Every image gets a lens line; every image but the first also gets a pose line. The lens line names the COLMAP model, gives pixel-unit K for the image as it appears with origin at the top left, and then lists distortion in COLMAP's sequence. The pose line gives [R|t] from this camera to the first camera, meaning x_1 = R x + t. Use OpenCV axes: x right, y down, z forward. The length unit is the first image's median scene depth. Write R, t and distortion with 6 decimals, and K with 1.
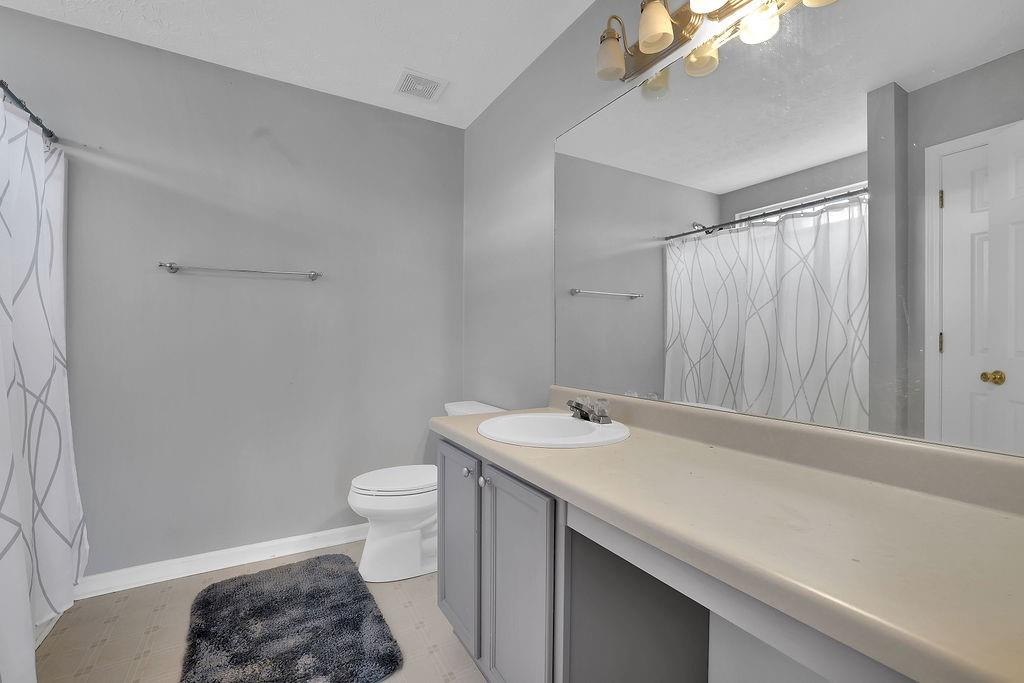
lens RADIAL K [[442.1, 0, 520.8], [0, 442.1, 342.3], [0, 0, 1]] dist [-0.073317, 0.019168]
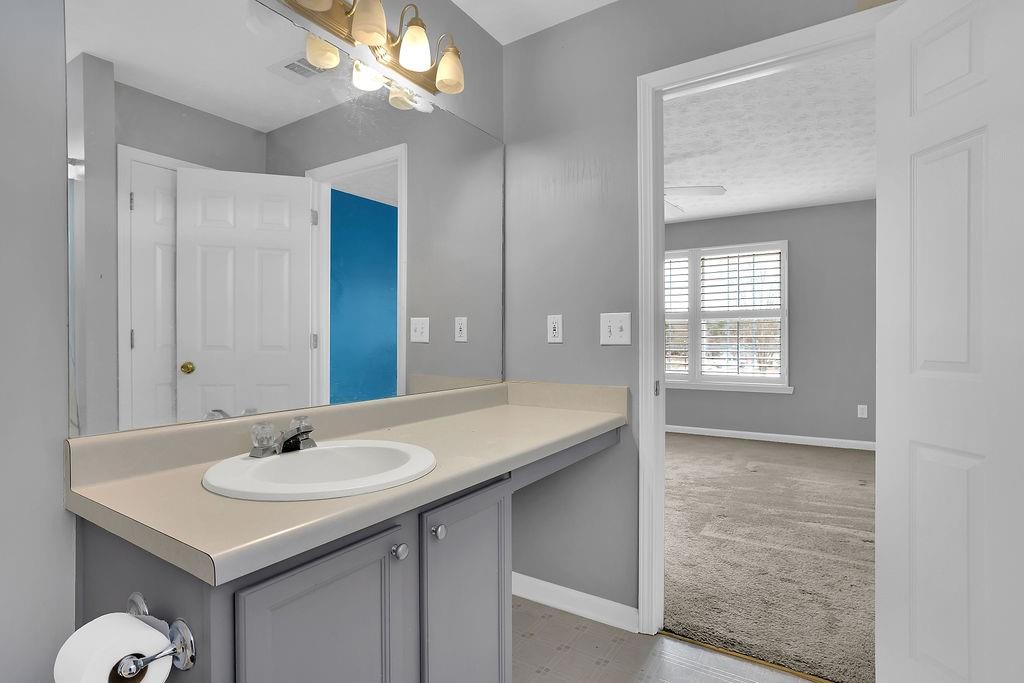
lens RADIAL K [[481.5, 0, 512.9], [0, 481.5, 339.0], [0, 0, 1]] dist [-0.012061, 0.000988]
pose [[-0.453722, -0.005082, 0.891129, -0.607330], [0.002920, 0.999970, 0.007189, -0.008106], [-0.891138, 0.005864, -0.453694, 0.893637]]
